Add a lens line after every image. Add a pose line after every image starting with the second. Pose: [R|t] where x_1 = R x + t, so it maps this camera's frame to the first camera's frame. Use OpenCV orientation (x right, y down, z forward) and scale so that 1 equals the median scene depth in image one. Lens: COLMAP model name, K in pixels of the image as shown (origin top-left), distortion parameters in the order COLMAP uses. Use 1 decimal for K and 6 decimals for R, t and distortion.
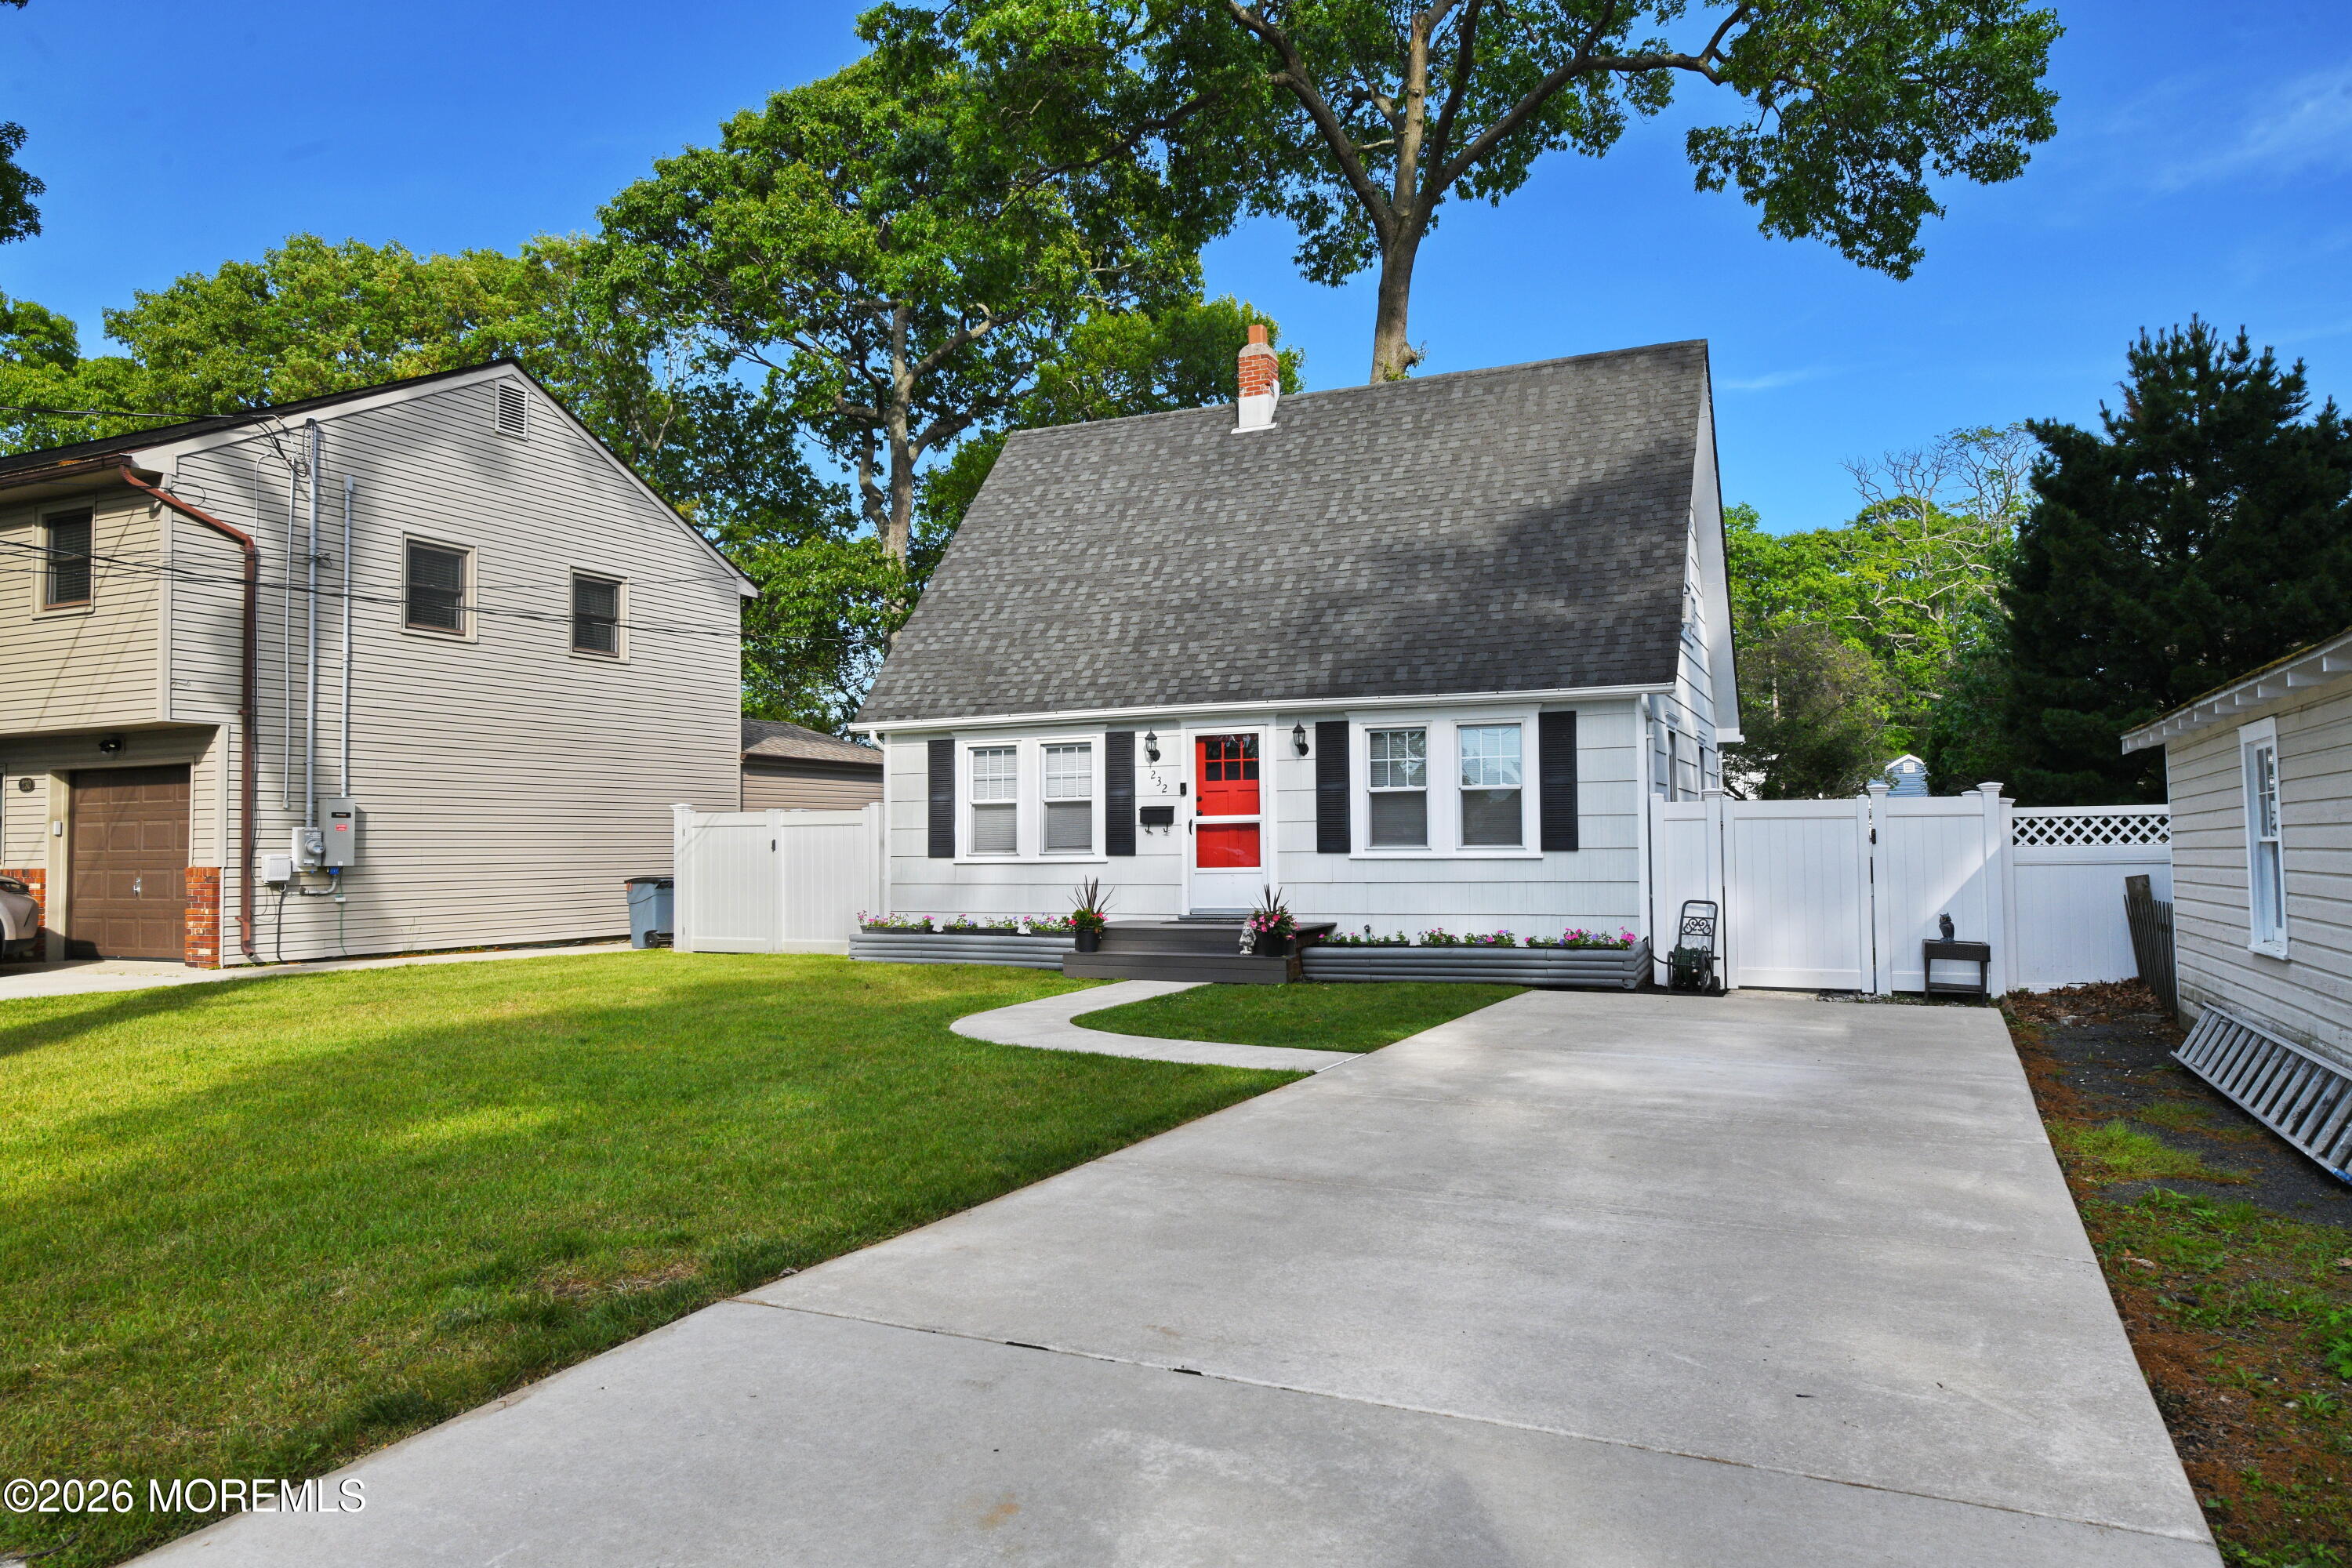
lens RADIAL K [[1544.6, 0, 1172.3], [0, 1544.6, 786.0], [0, 0, 1]] dist [-0.006531, -0.012231]
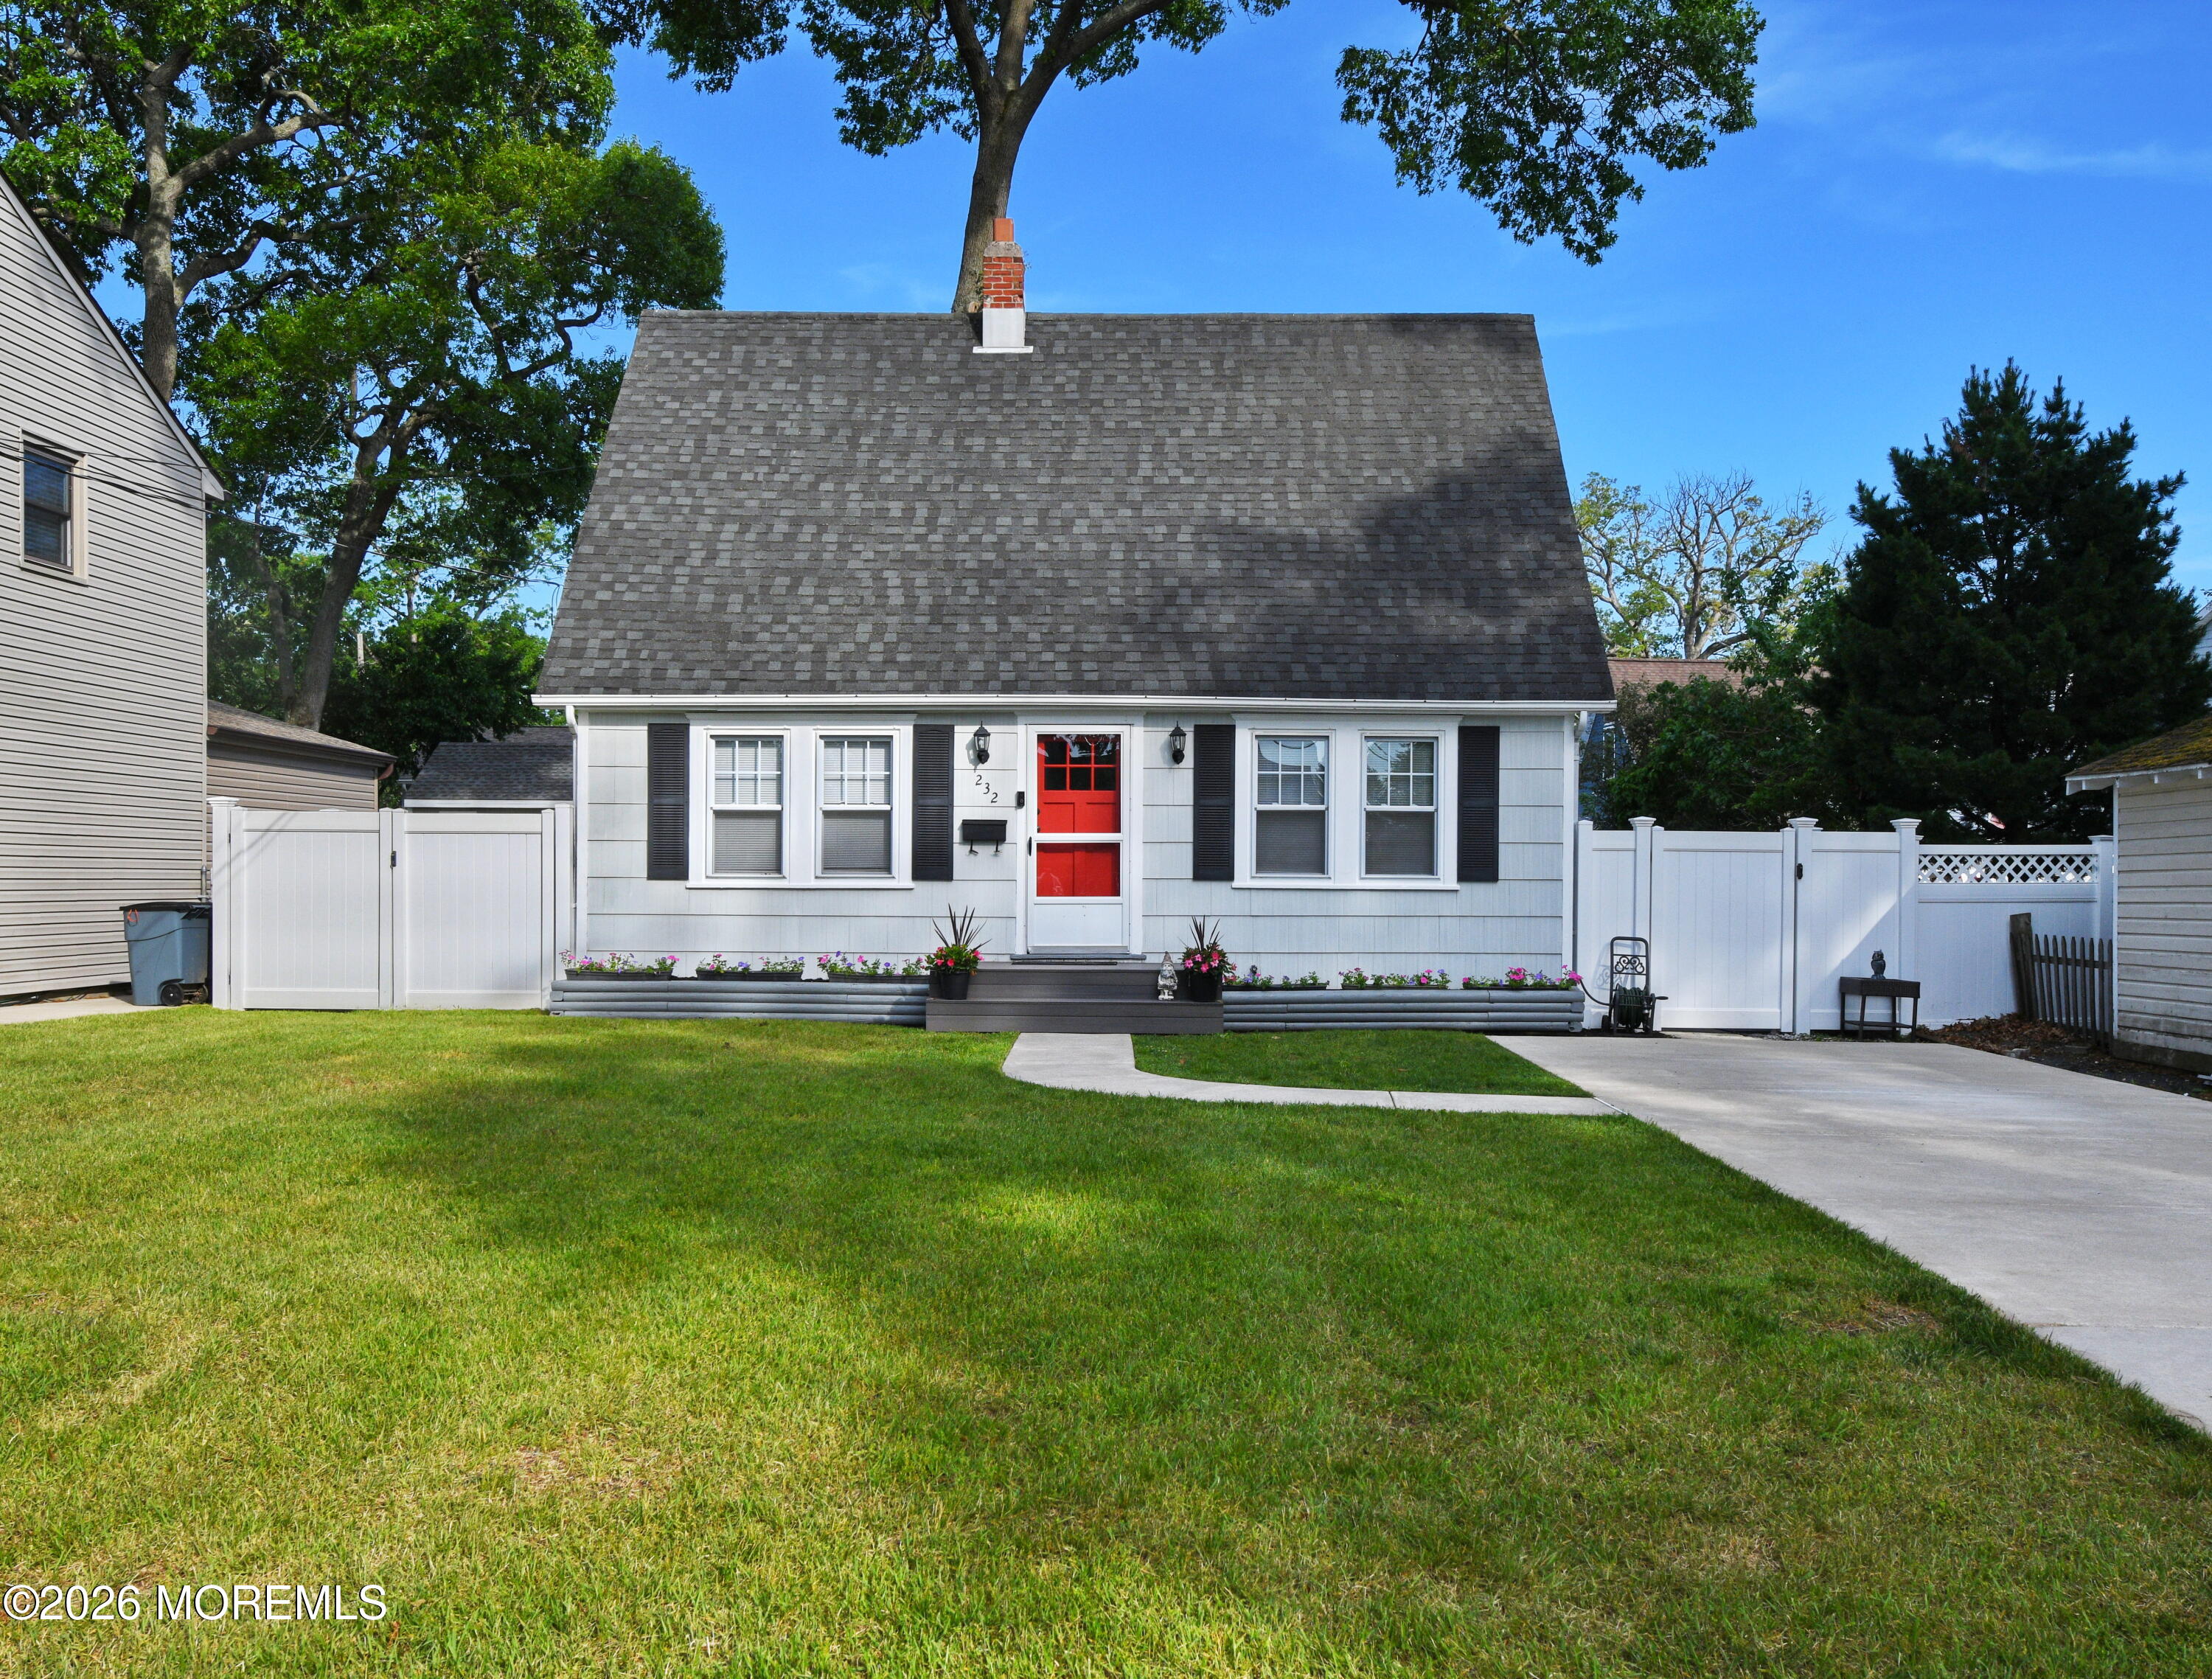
lens RADIAL K [[1971.5, 0, 1126.2], [0, 1971.5, 907.6], [0, 0, 1]] dist [-0.000028, 0.014772]
pose [[0.914021, 0.008637, 0.405574, -0.340657], [-0.030538, 0.998401, 0.047560, 0.007347], [-0.404515, -0.055856, 0.912824, 0.028579]]
